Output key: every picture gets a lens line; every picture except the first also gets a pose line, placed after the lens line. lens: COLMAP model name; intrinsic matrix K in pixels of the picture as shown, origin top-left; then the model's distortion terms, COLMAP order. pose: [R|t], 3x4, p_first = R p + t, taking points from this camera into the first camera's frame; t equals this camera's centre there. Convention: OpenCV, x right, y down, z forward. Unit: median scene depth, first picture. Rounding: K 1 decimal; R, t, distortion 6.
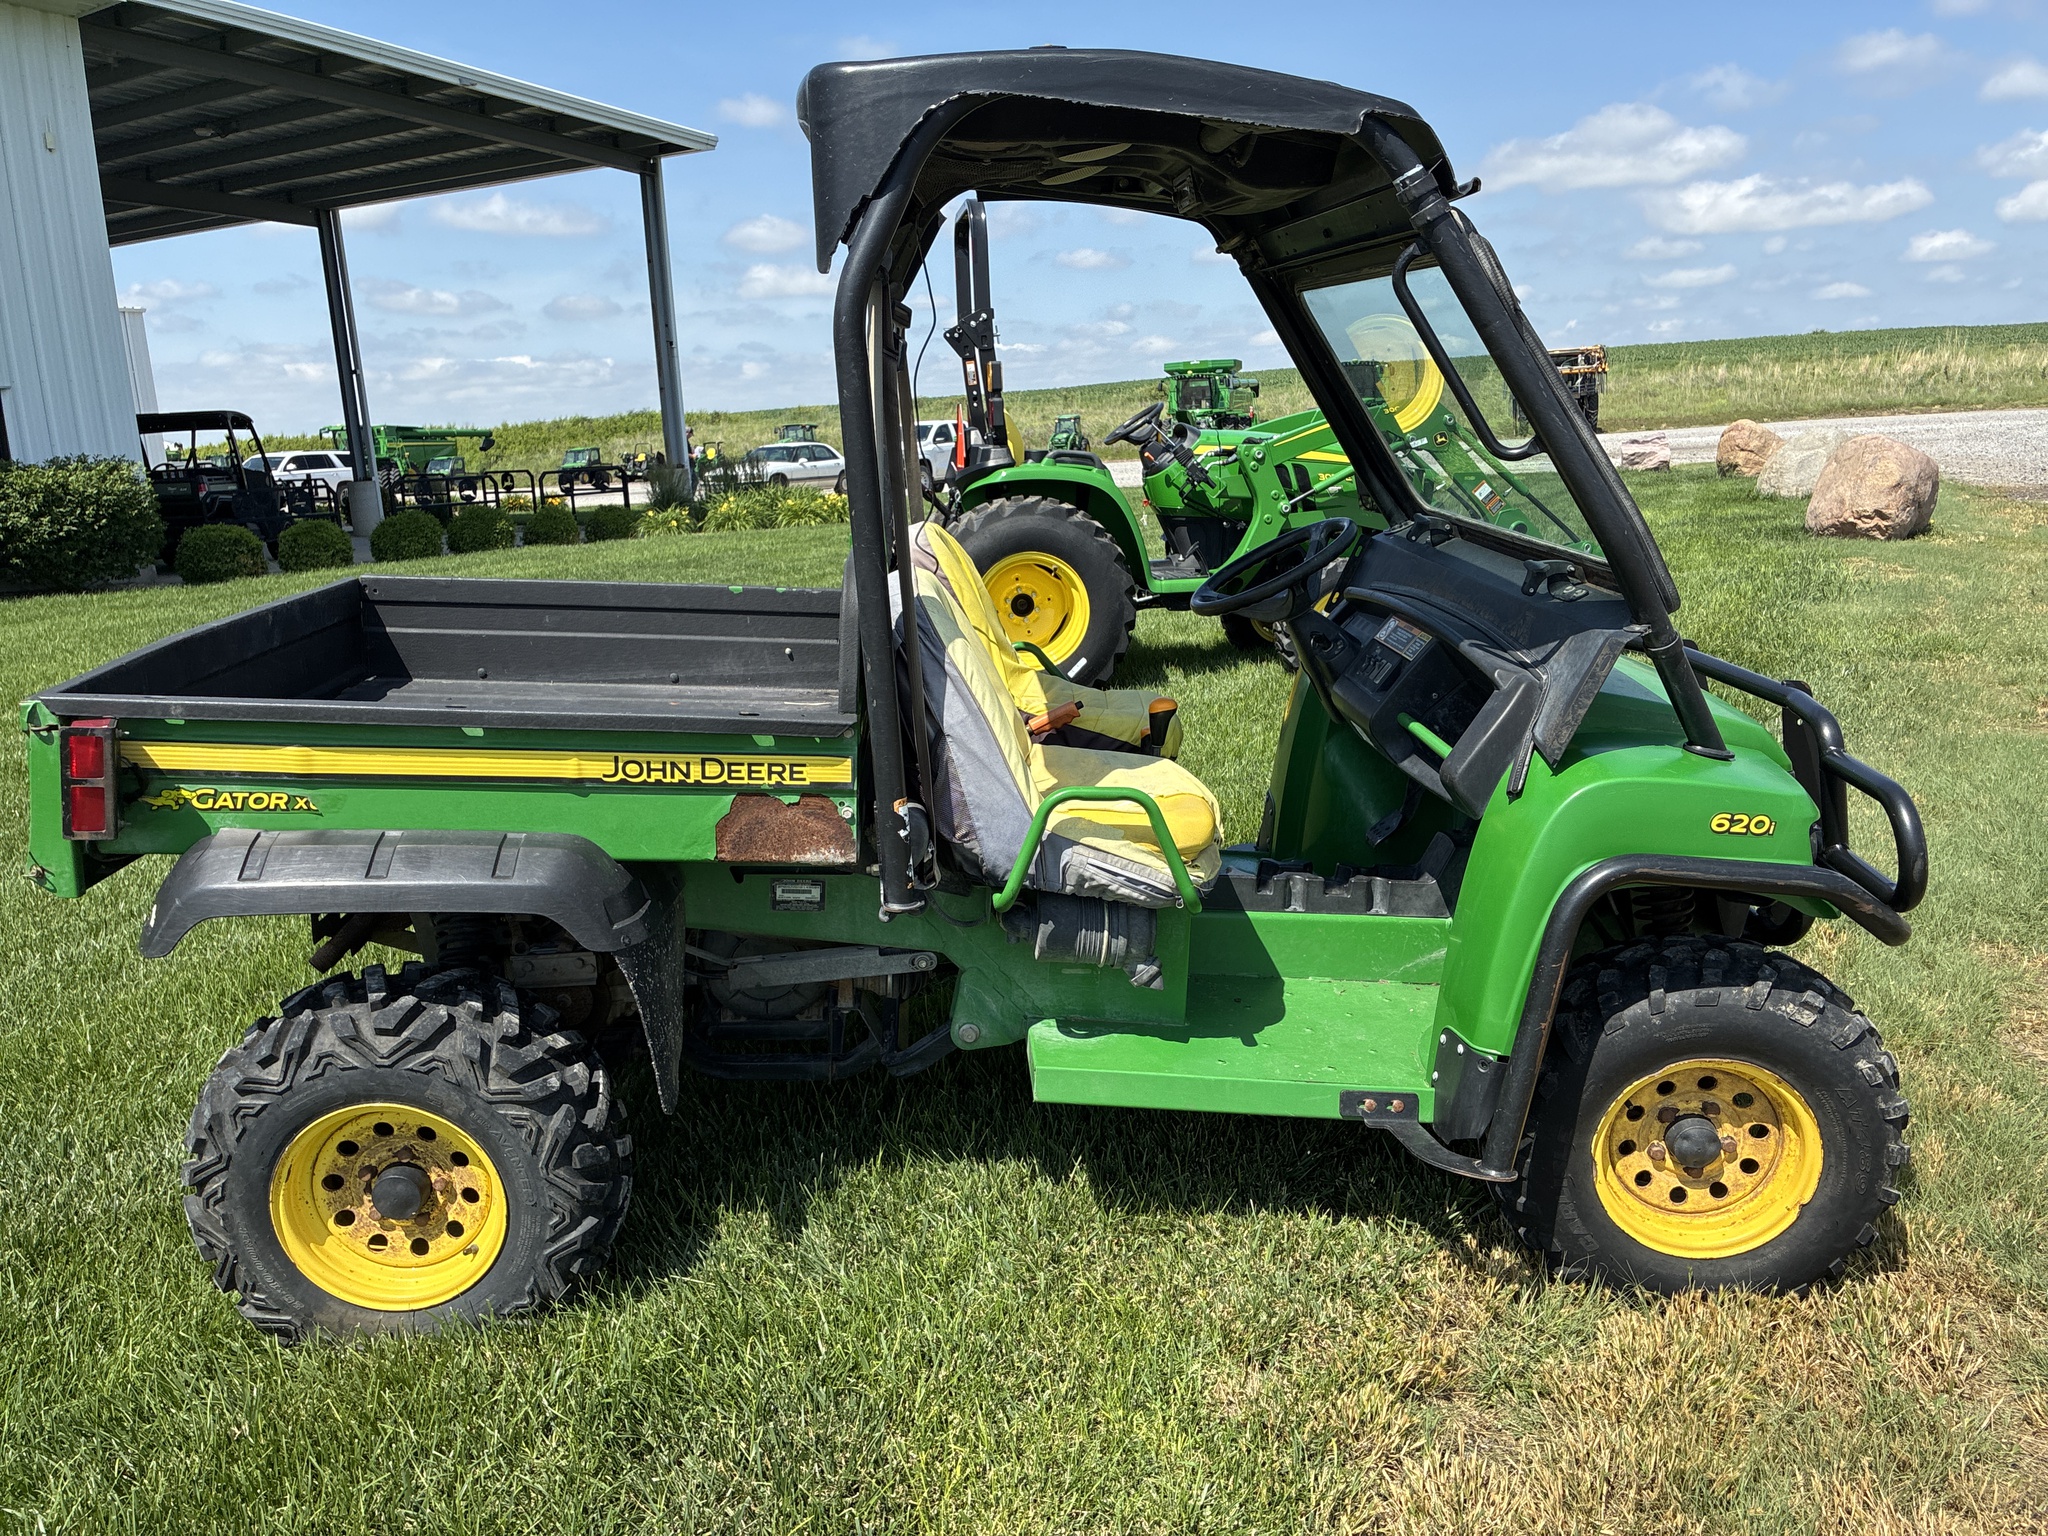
lens RADIAL K [[1564.5, 0, 1039.3], [0, 1564.5, 755.3], [0, 0, 1]] dist [0.071115, -0.117669]
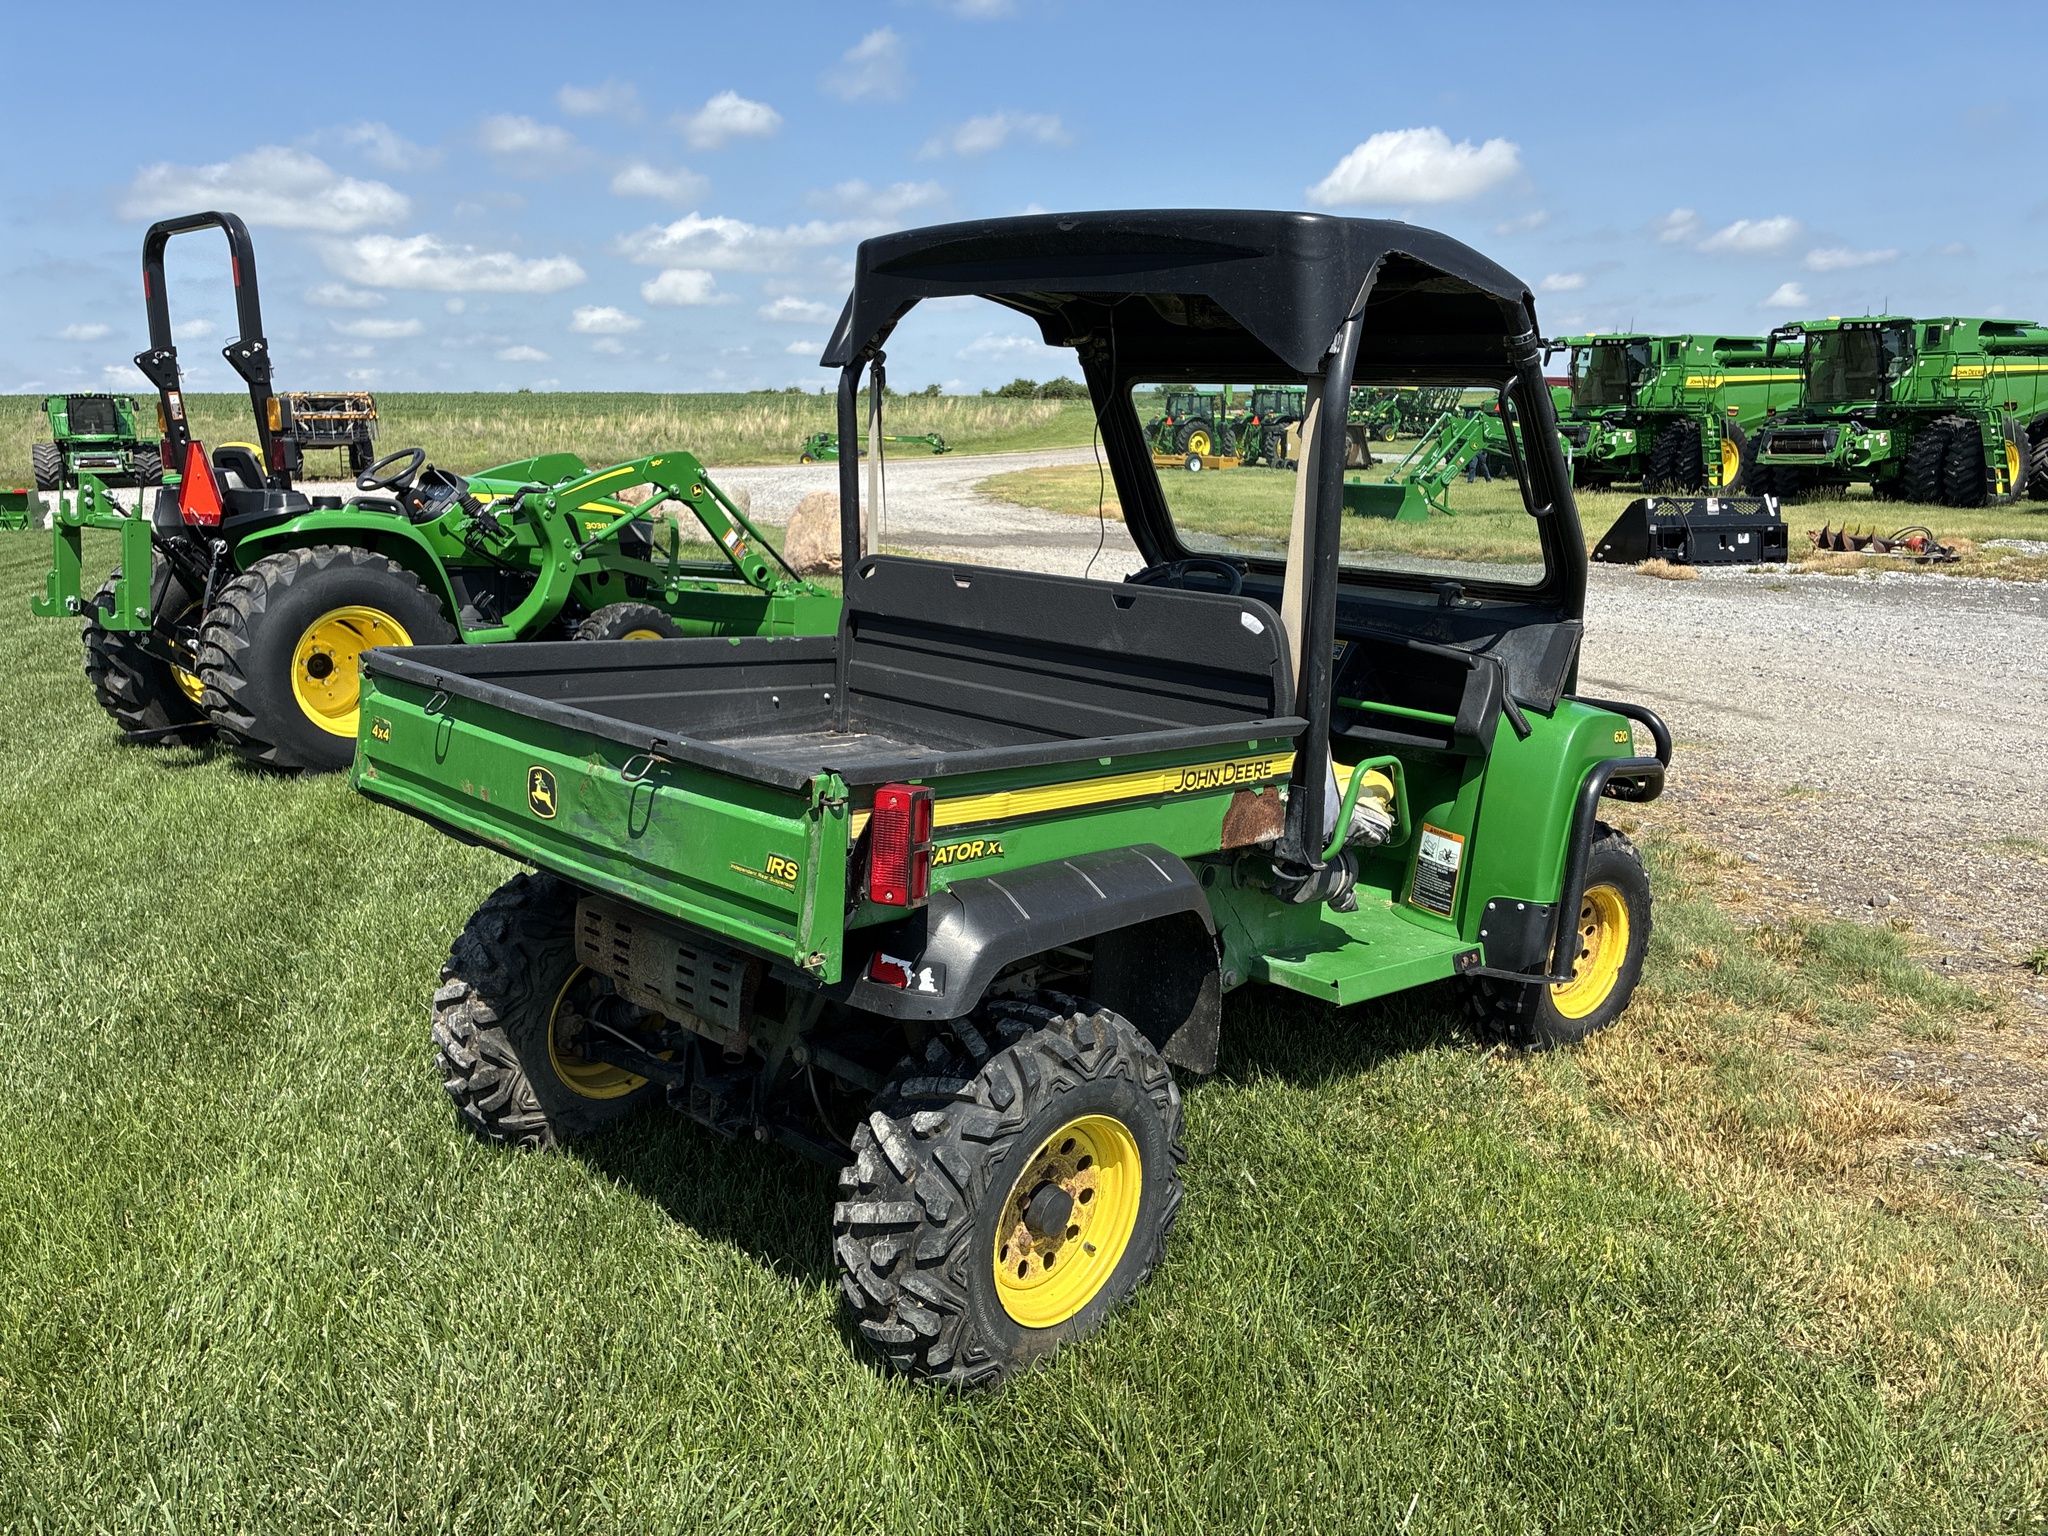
lens RADIAL K [[1573.6, 0, 999.6], [0, 1573.6, 723.2], [0, 0, 1]] dist [0.075392, -0.095617]
pose [[0.718587, -0.089281, 0.689682, -0.764482], [0.123018, 0.992404, 0.000296, -0.033247], [-0.684470, 0.084631, 0.724112, 0.158781]]
